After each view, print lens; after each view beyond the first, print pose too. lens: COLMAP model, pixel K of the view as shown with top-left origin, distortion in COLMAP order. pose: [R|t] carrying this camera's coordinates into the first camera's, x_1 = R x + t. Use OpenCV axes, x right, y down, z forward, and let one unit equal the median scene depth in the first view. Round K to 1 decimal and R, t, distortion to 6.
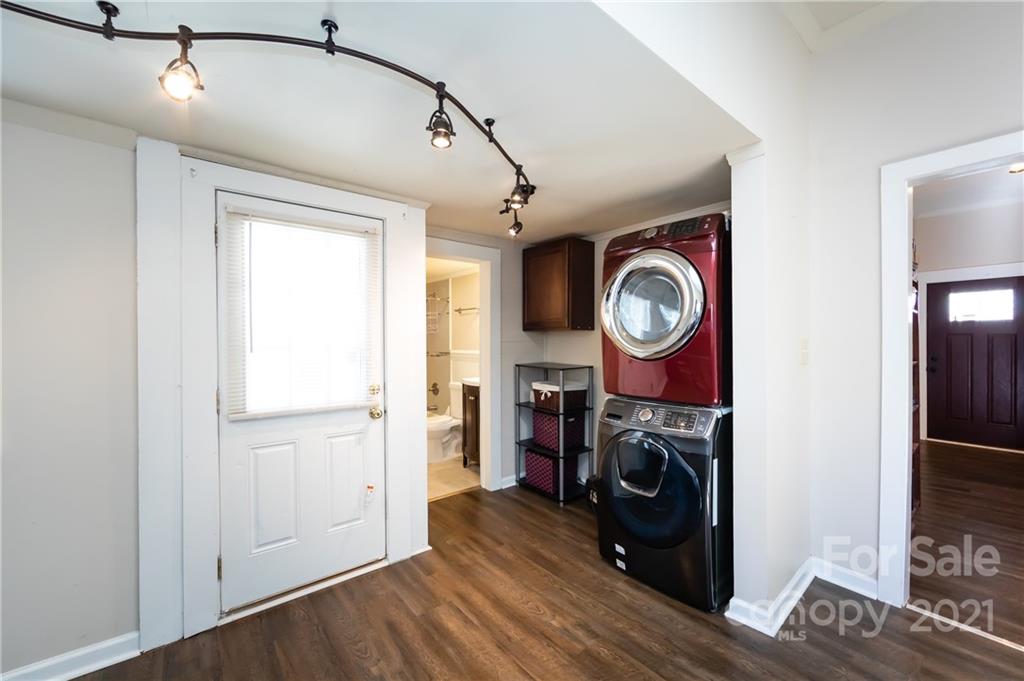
lens RADIAL K [[402.5, 0, 516.9], [0, 402.5, 345.3], [0, 0, 1]] dist [-0.004165, -0.000785]
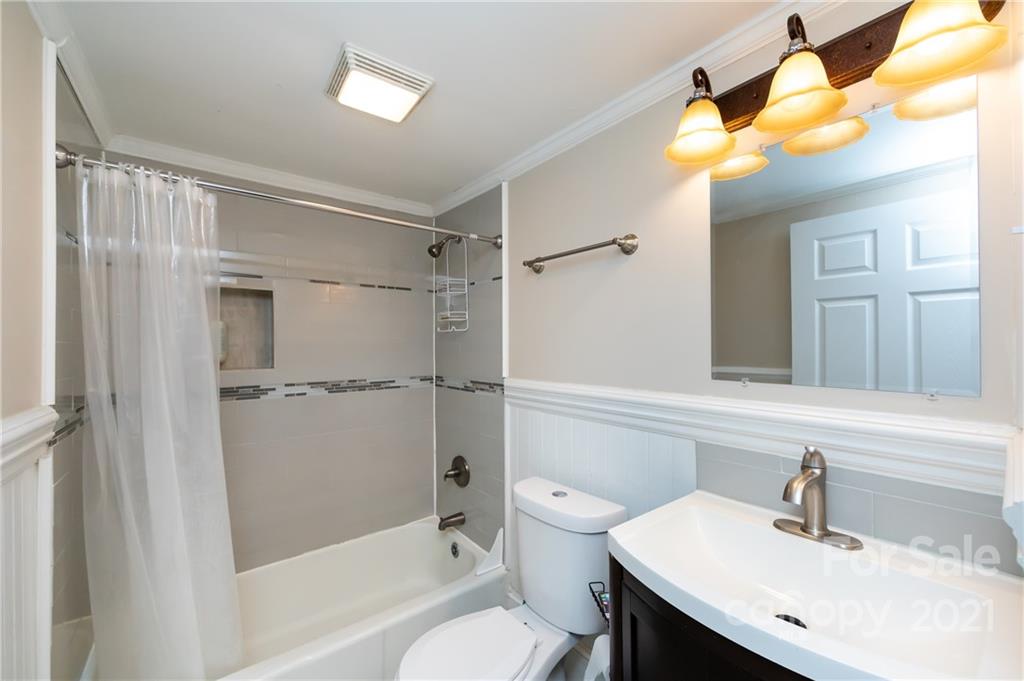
lens RADIAL K [[402.5, 0, 516.0], [0, 402.5, 343.9], [0, 0, 1]] dist [-0.004165, -0.000785]
pose [[0.999695, 0.004273, -0.024309, -0.145644], [-0.004679, 0.999850, -0.016653, -0.012209], [0.024234, 0.016762, 0.999566, 0.631478]]
